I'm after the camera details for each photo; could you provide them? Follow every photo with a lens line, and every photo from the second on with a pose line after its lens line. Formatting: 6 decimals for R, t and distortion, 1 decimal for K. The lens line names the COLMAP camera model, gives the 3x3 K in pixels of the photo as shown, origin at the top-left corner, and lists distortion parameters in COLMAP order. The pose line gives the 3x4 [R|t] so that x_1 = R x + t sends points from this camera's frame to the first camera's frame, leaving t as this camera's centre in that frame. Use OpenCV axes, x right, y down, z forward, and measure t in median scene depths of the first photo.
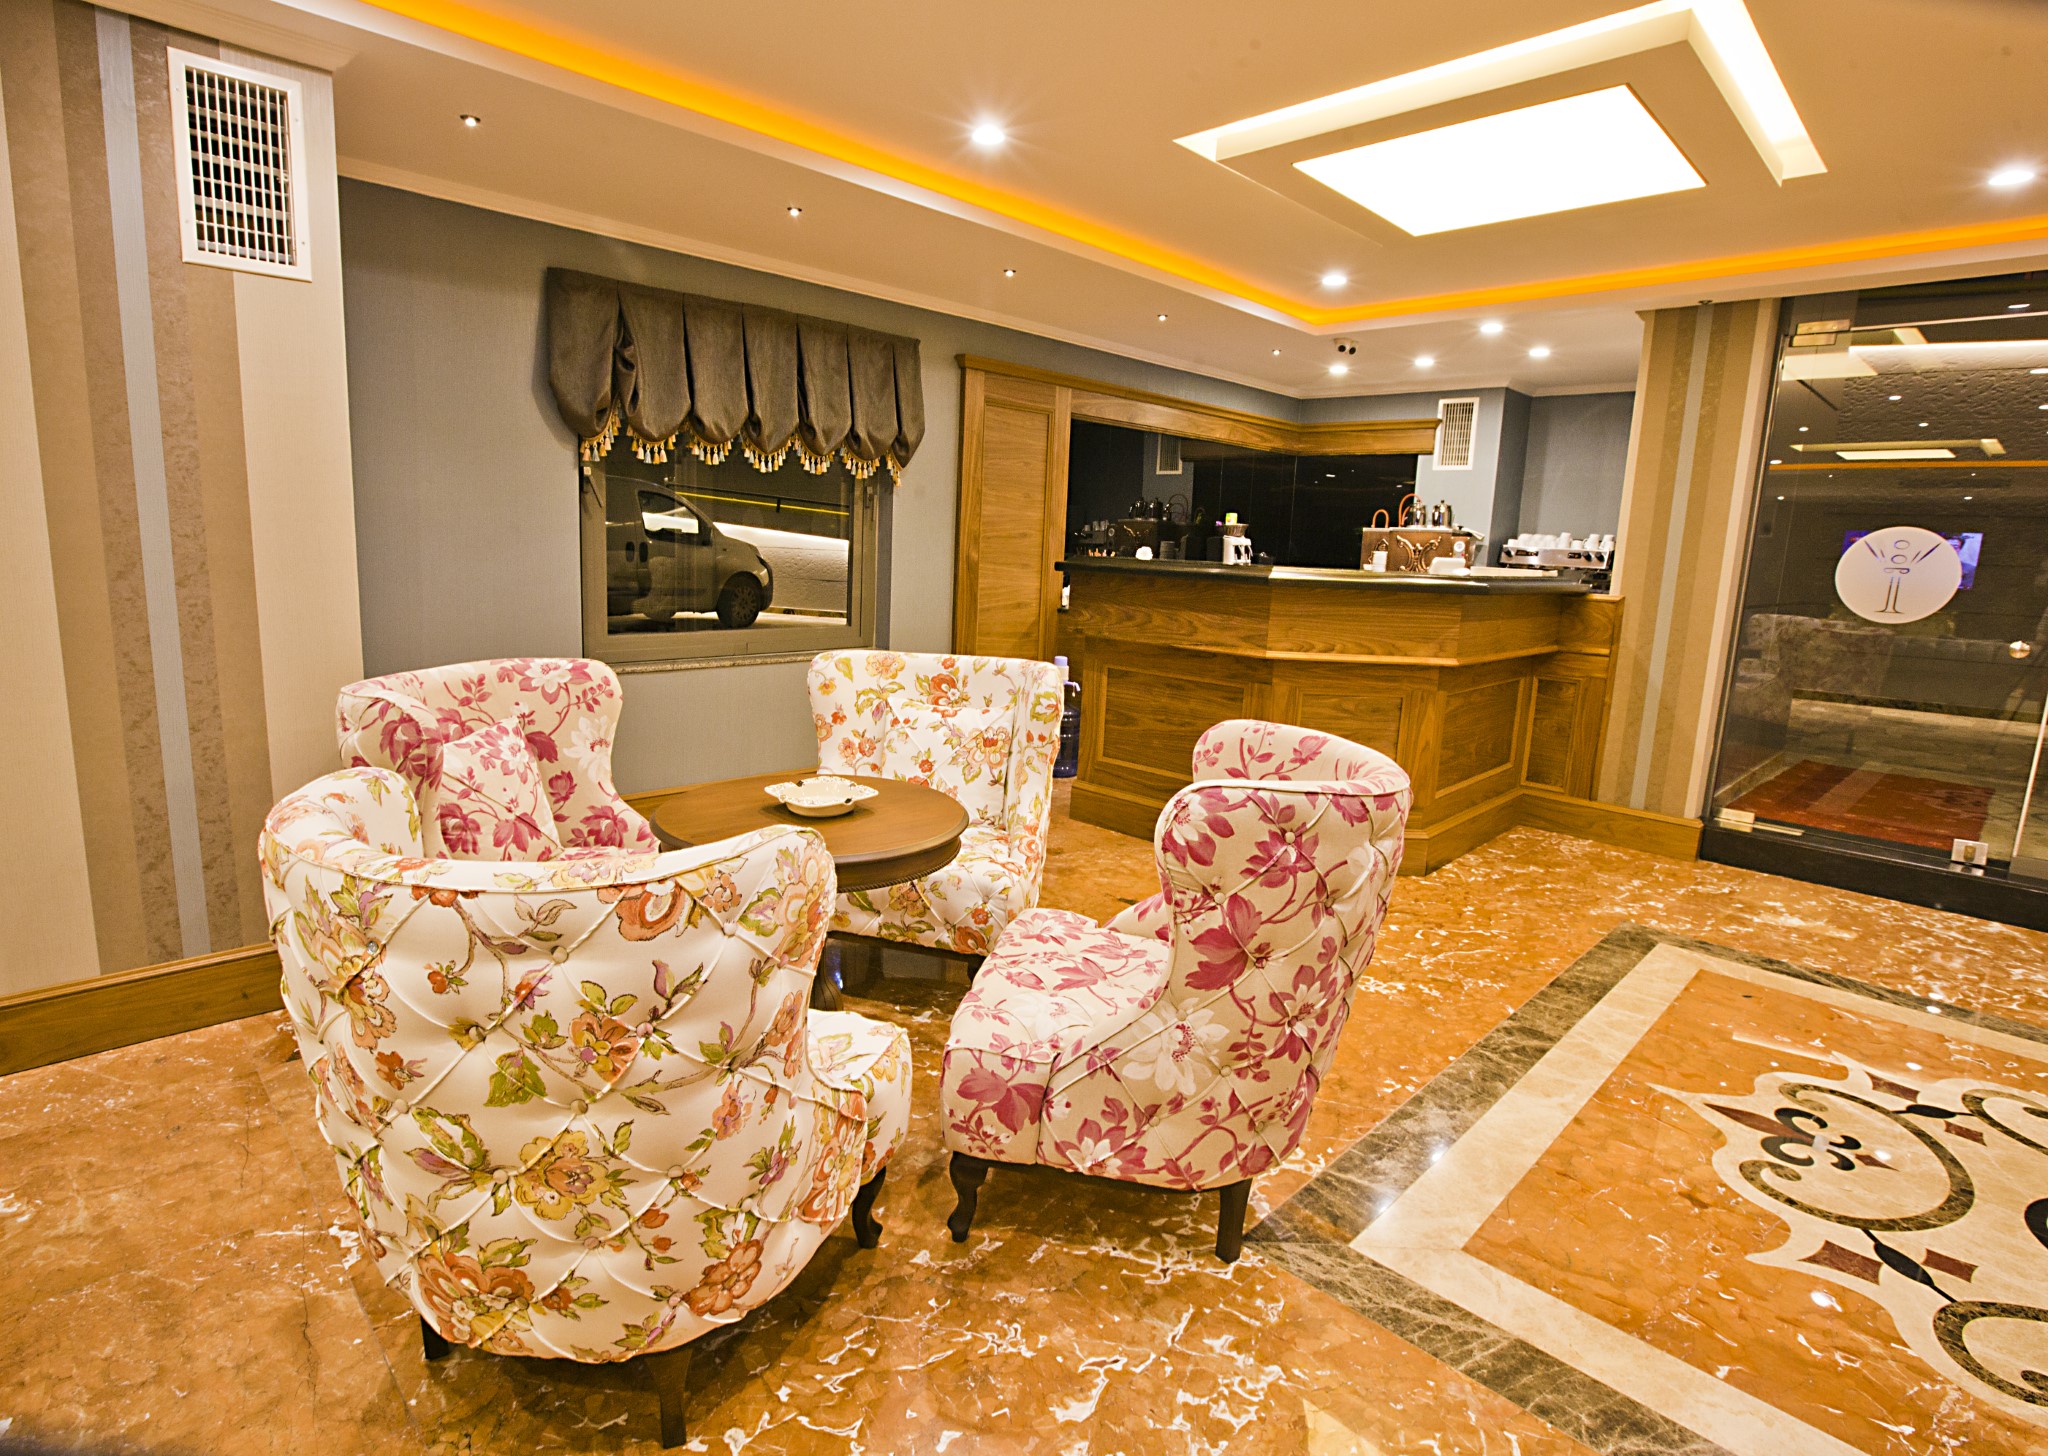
lens RADIAL K [[1058.0, 0, 973.6], [0, 1058.0, 713.8], [0, 0, 1]] dist [-0.022662, -0.000249]
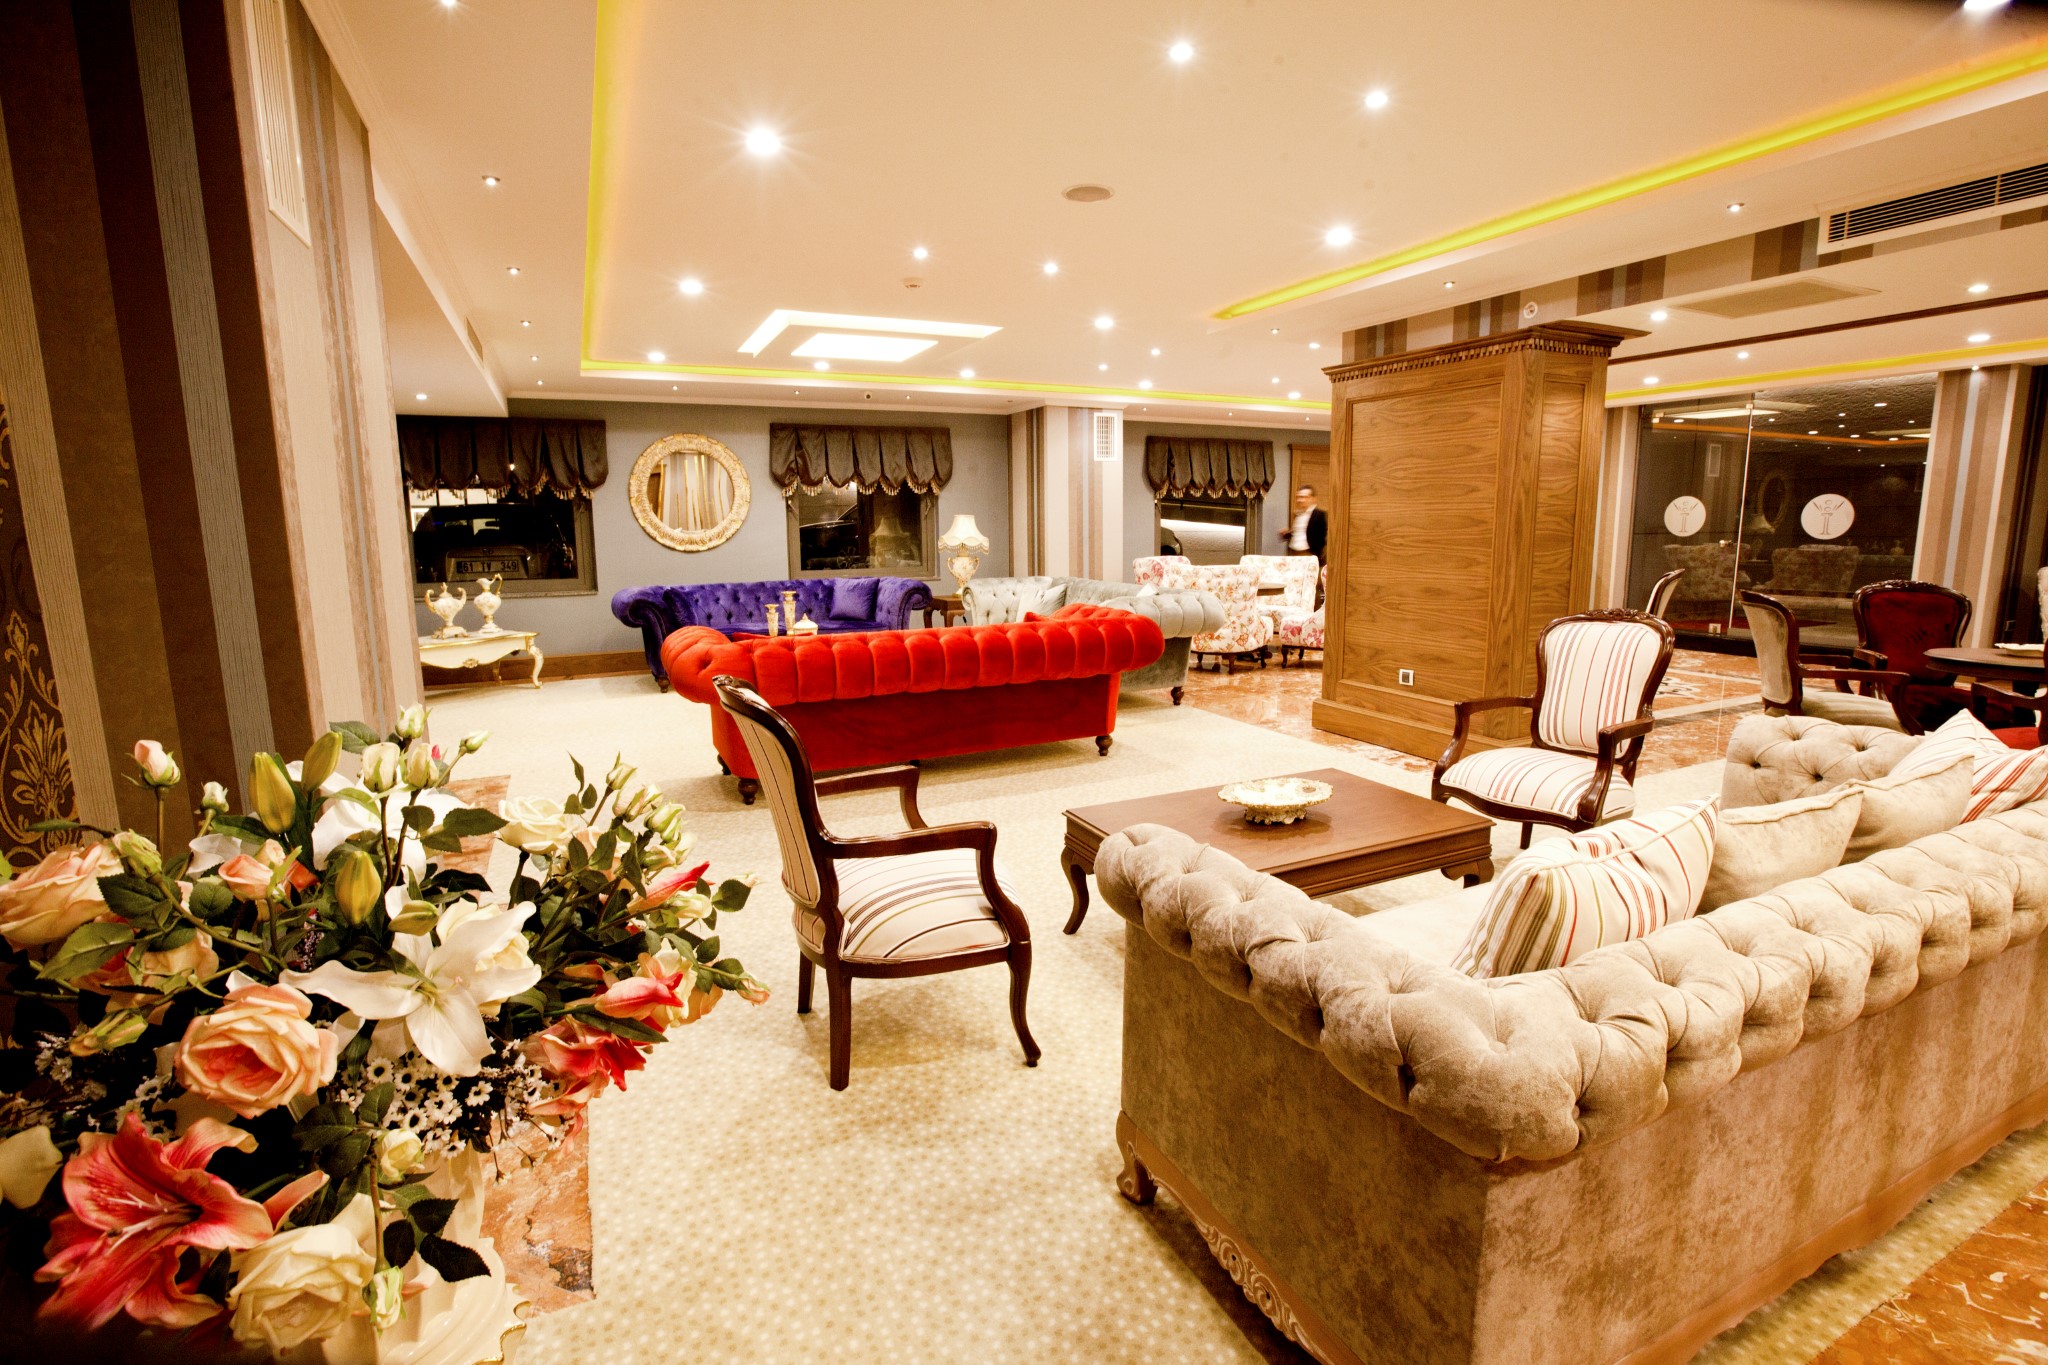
lens RADIAL K [[943.4, 0, 1028.2], [0, 943.4, 672.8], [0, 0, 1]] dist [-0.057183, 0.017511]
pose [[0.954173, -0.000110, -0.299255, 0.074974], [-0.003561, 0.999925, -0.011722, 0.281746], [0.299234, 0.012250, 0.954101, -1.625841]]
